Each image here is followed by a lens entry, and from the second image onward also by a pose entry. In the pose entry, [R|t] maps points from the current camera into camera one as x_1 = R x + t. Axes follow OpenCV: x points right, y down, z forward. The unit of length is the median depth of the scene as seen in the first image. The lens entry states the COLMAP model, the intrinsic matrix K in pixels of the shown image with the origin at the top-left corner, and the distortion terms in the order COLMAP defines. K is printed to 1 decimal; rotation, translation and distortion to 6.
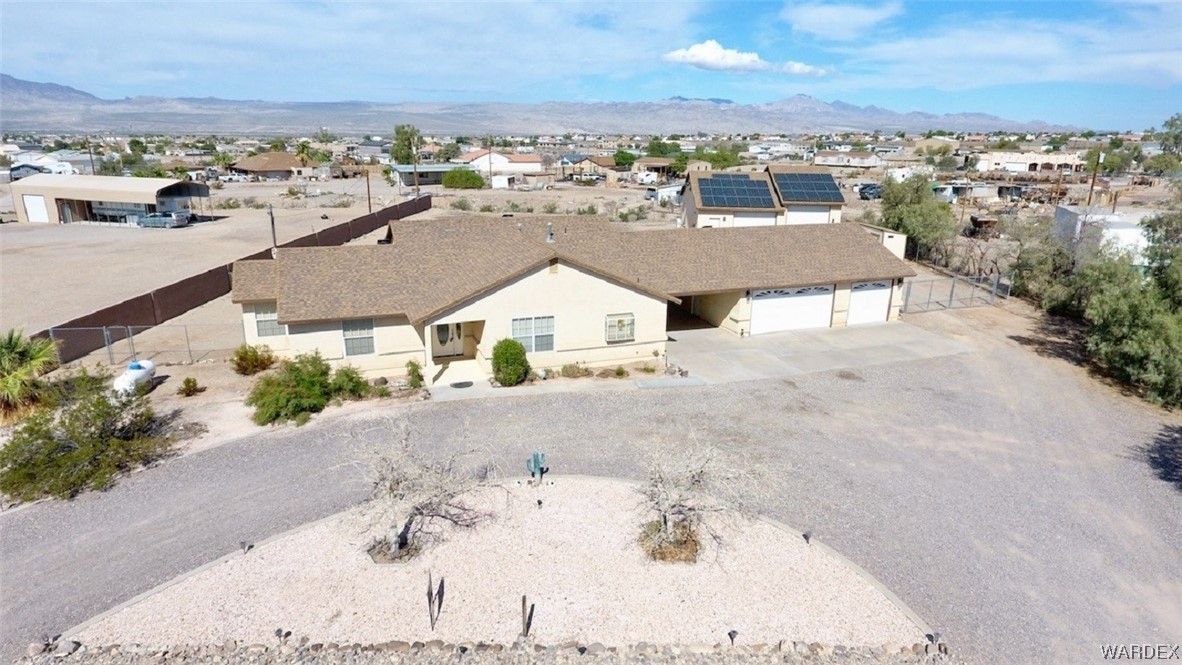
lens RADIAL K [[697.3, 0, 589.5], [0, 697.3, 336.5], [0, 0, 1]] dist [-0.006388, 0.000539]
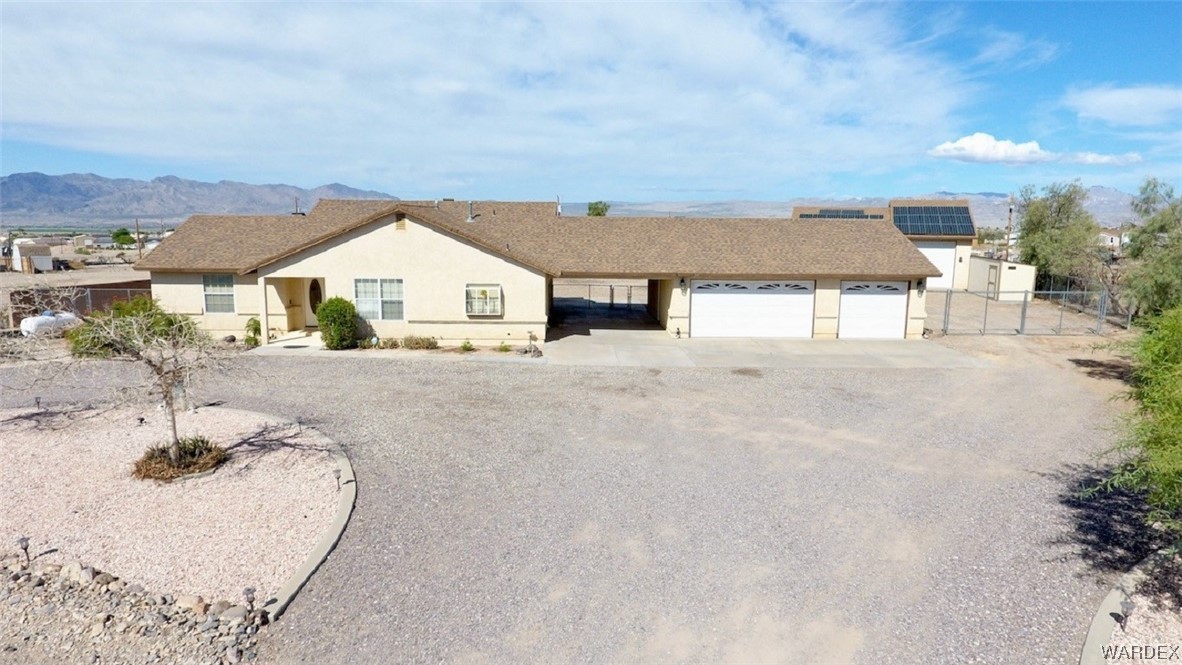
lens RADIAL K [[704.7, 0, 589.0], [0, 704.7, 334.4], [0, 0, 1]] dist [-0.007264, -0.000452]
pose [[0.944282, 0.045590, -0.325964, 0.438226], [-0.089273, 0.988712, -0.120329, 0.118057], [0.316798, 0.142724, 0.937693, 0.227456]]
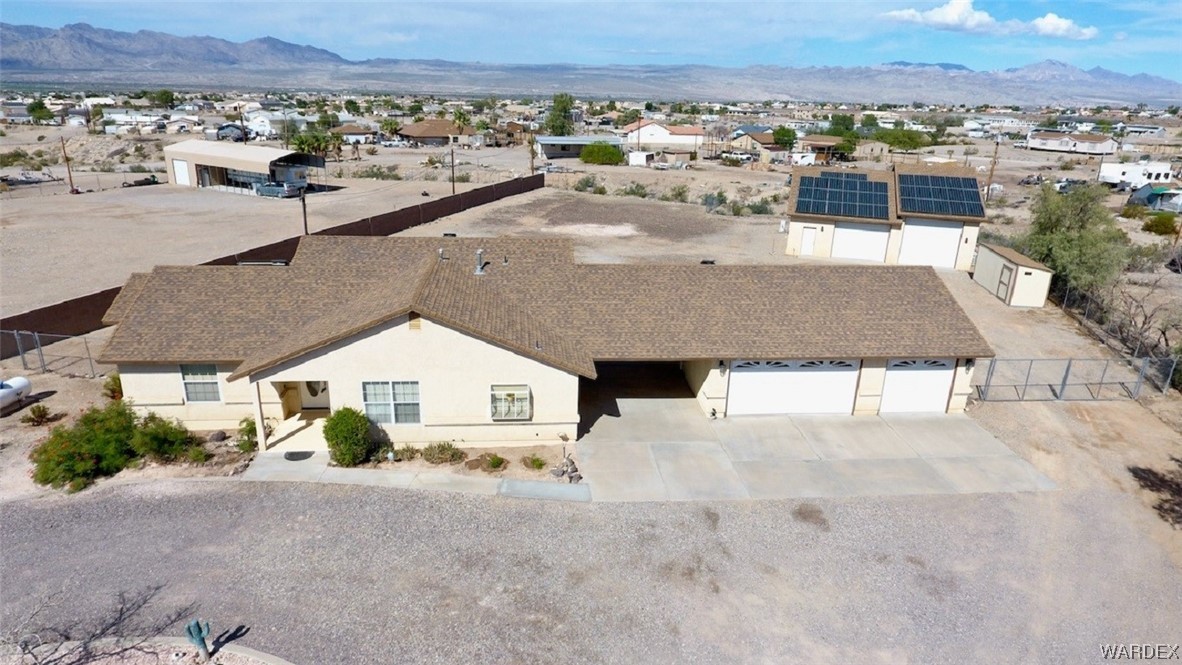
lens RADIAL K [[697.3, 0, 589.5], [0, 697.3, 336.5], [0, 0, 1]] dist [-0.006388, 0.000539]
pose [[0.963139, 0.102838, -0.248570, 0.303370], [-0.091331, 0.994164, 0.057422, -0.133651], [0.253024, -0.032604, 0.966910, 0.272300]]
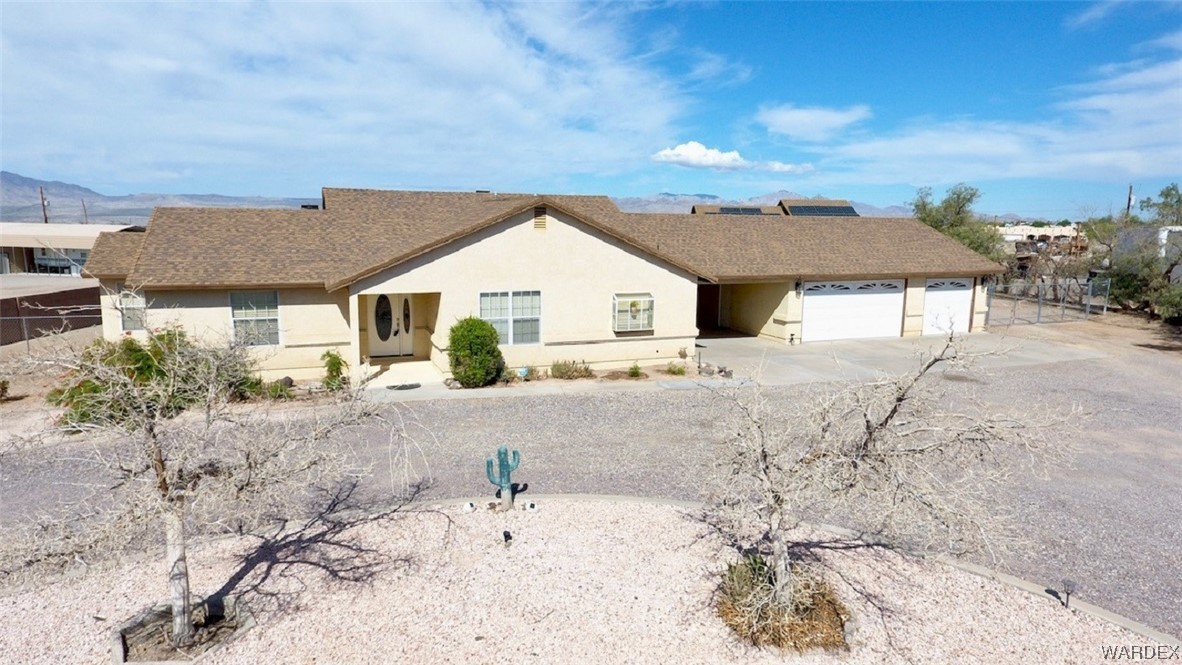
lens RADIAL K [[697.3, 0, 589.5], [0, 697.3, 336.5], [0, 0, 1]] dist [-0.006388, 0.000539]
pose [[0.999905, -0.005017, 0.012841, -0.010009], [0.006606, 0.991902, -0.126837, 0.097643], [-0.012101, 0.126909, 0.991840, 0.289815]]
